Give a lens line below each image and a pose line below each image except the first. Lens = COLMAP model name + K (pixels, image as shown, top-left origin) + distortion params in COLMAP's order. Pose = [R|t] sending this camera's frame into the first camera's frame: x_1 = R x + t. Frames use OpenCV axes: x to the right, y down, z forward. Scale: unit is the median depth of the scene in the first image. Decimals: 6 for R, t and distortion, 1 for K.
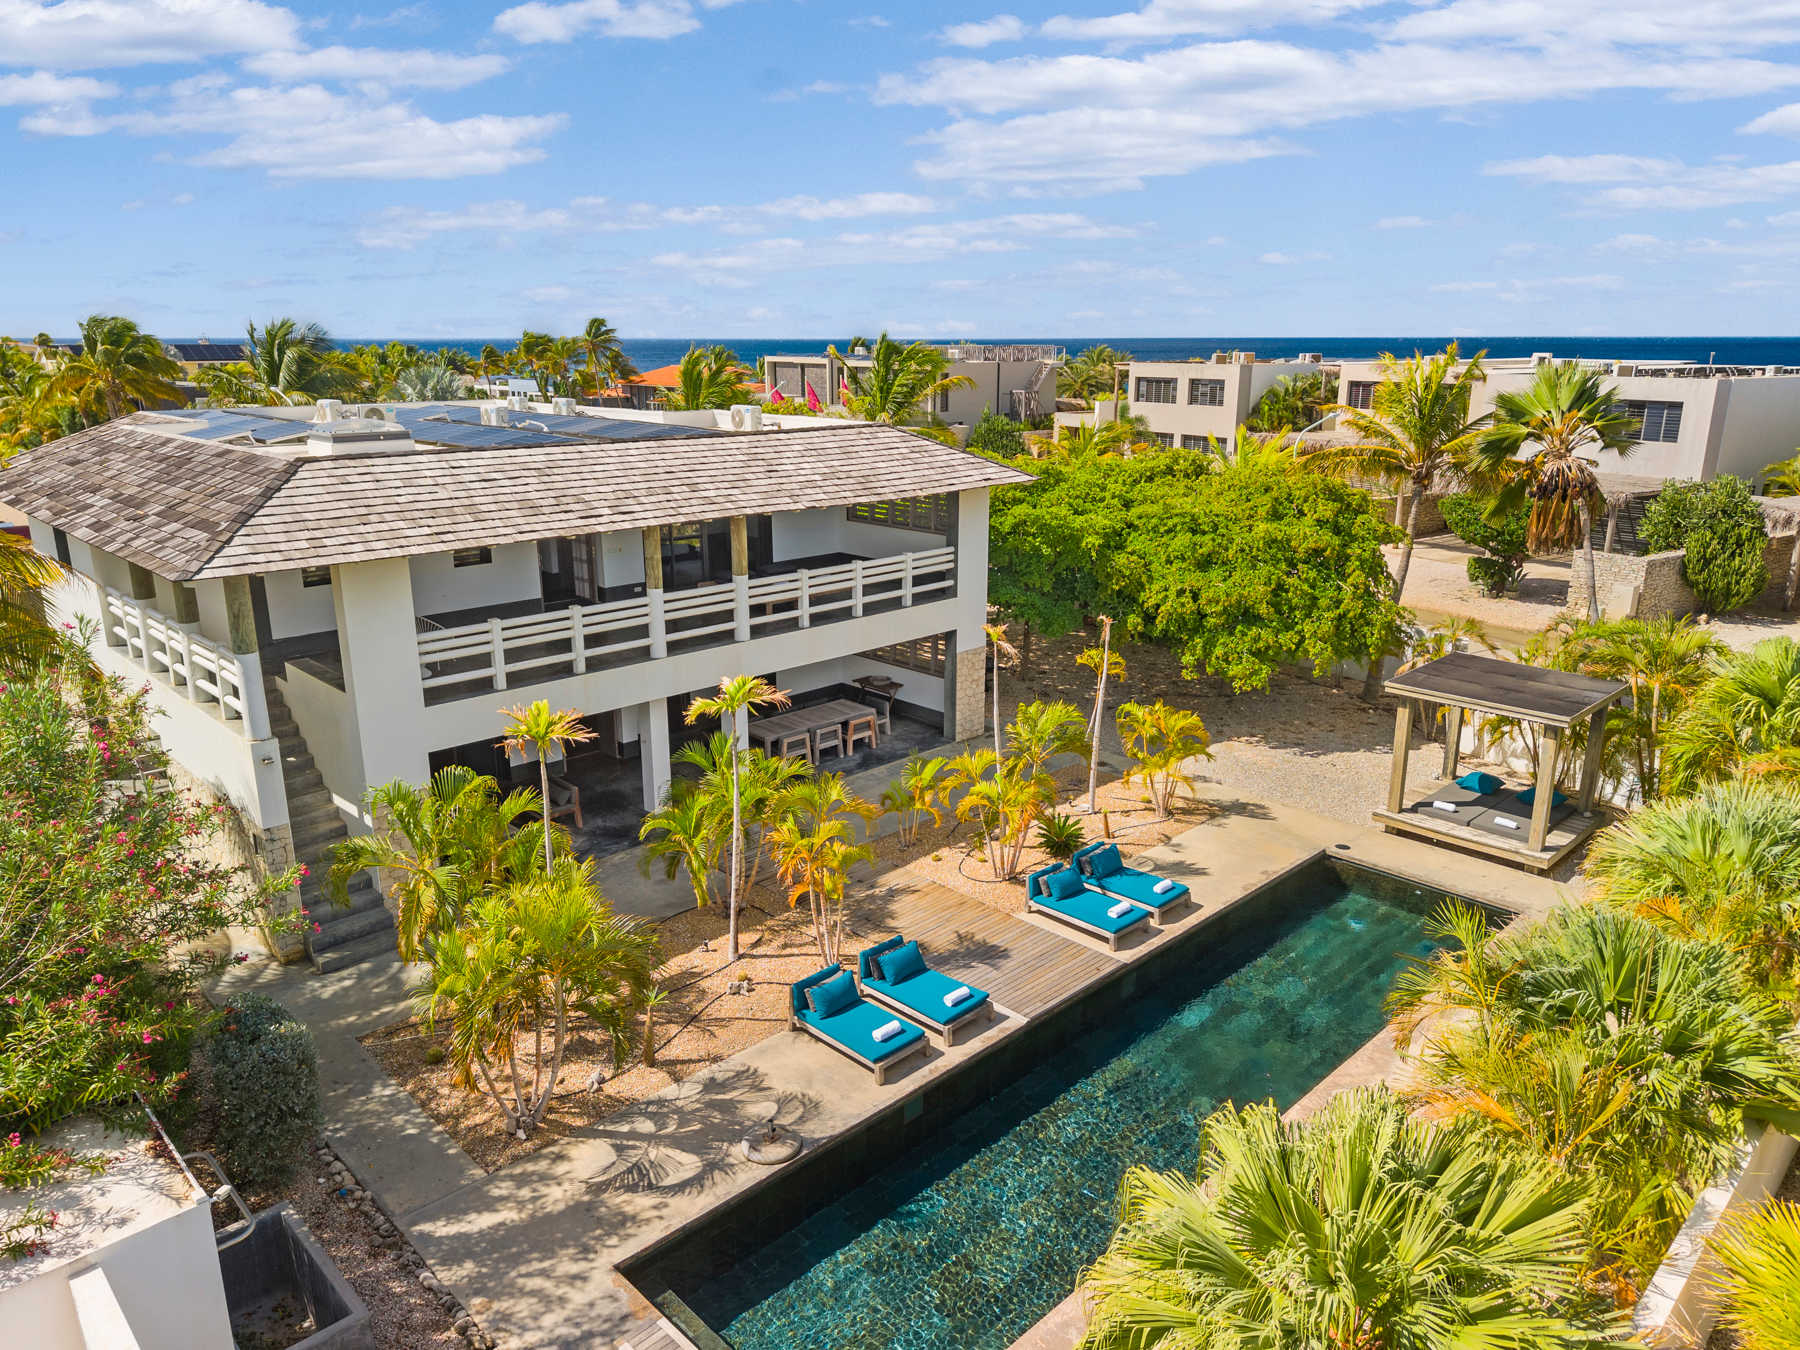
lens RADIAL K [[1222.9, 0, 896.2], [0, 1222.9, 677.2], [0, 0, 1]] dist [0.060546, -0.074724]
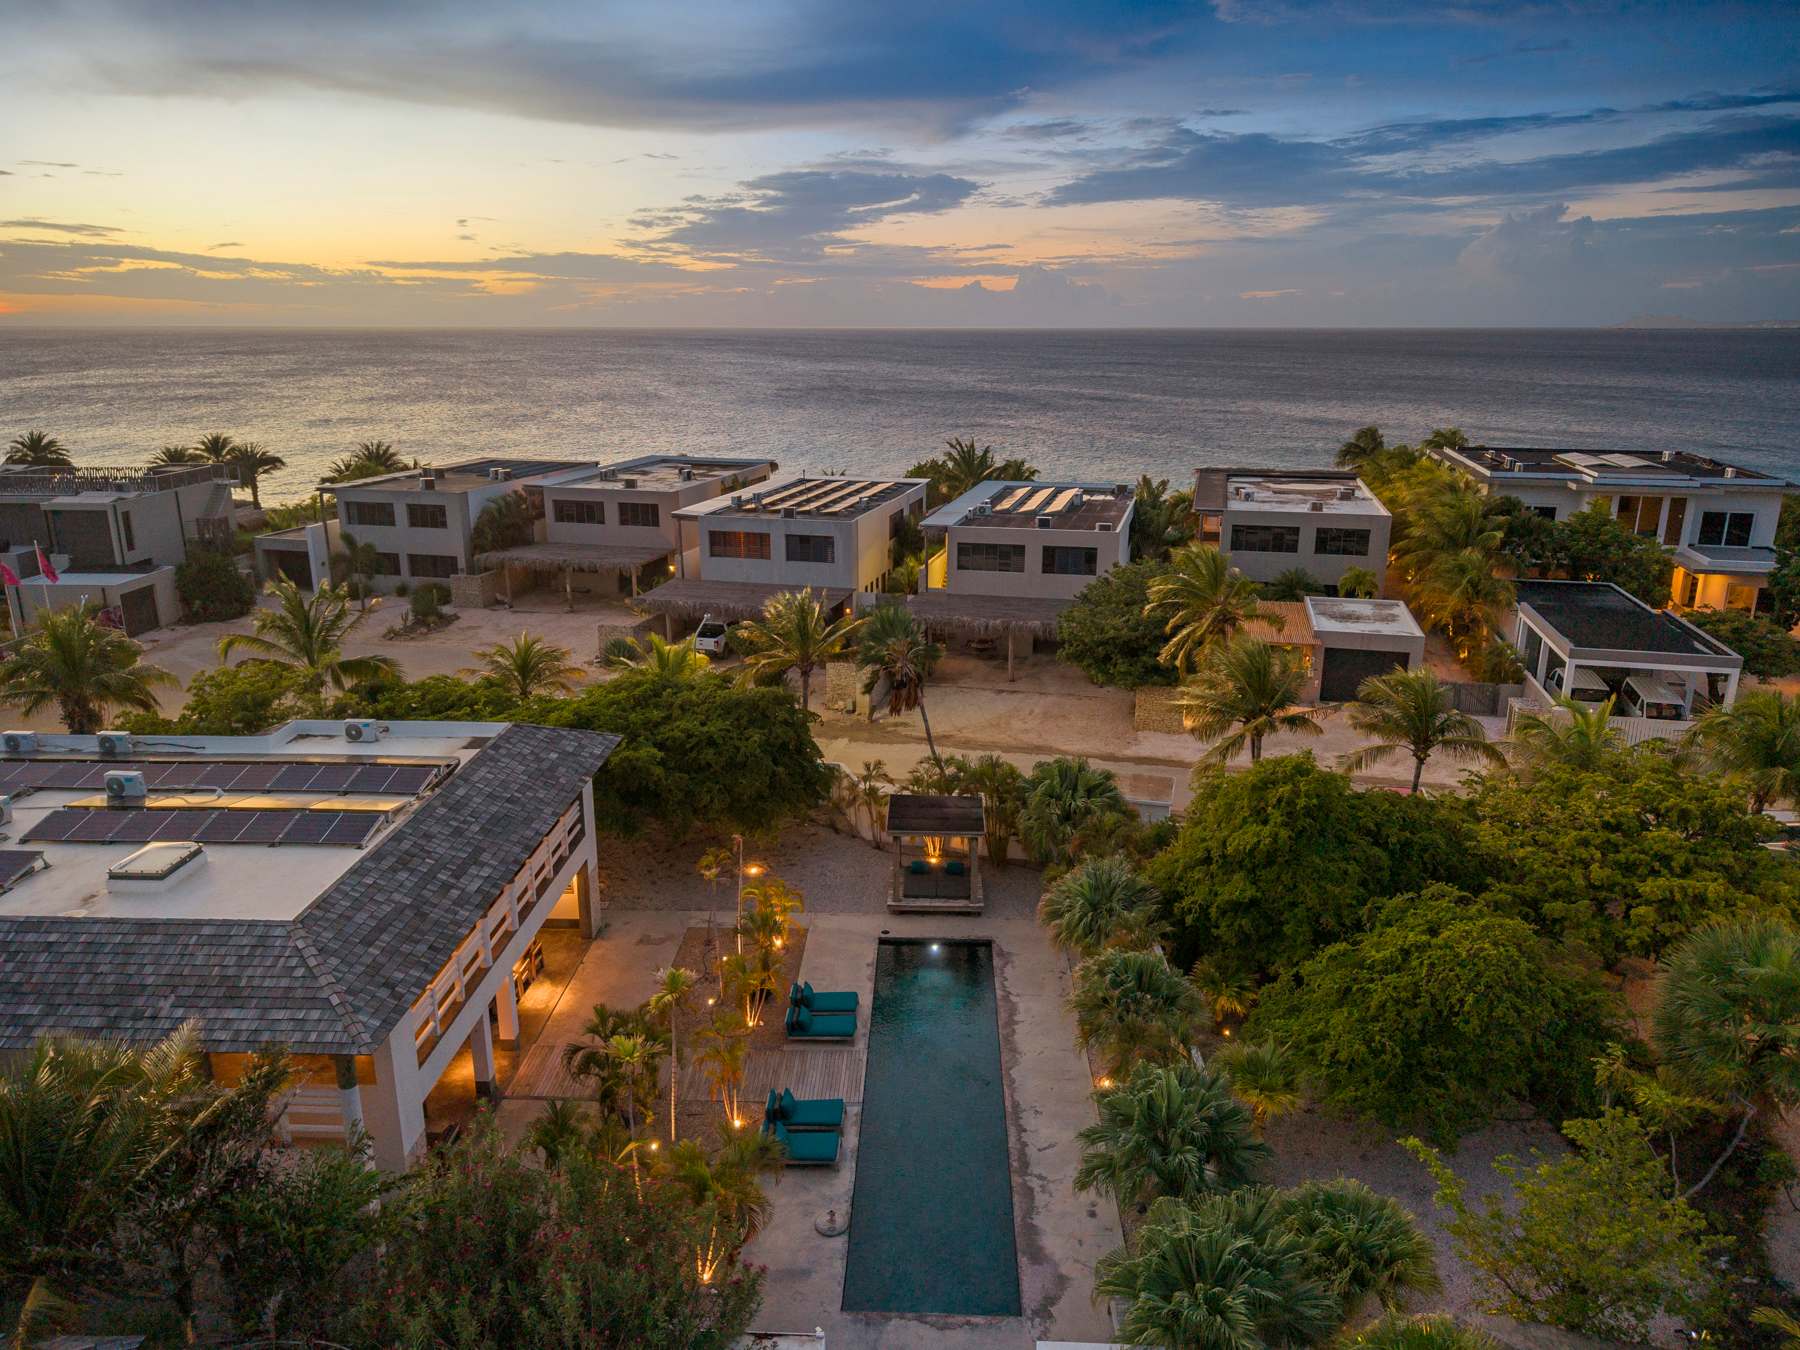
lens RADIAL K [[1237.7, 0, 894.8], [0, 1237.7, 681.1], [0, 0, 1]] dist [0.006930, -0.000416]
pose [[0.724111, -0.190819, 0.662760, -0.722431], [0.183703, 0.979611, 0.081337, -0.353799], [-0.664768, 0.062854, 0.744401, -0.309002]]
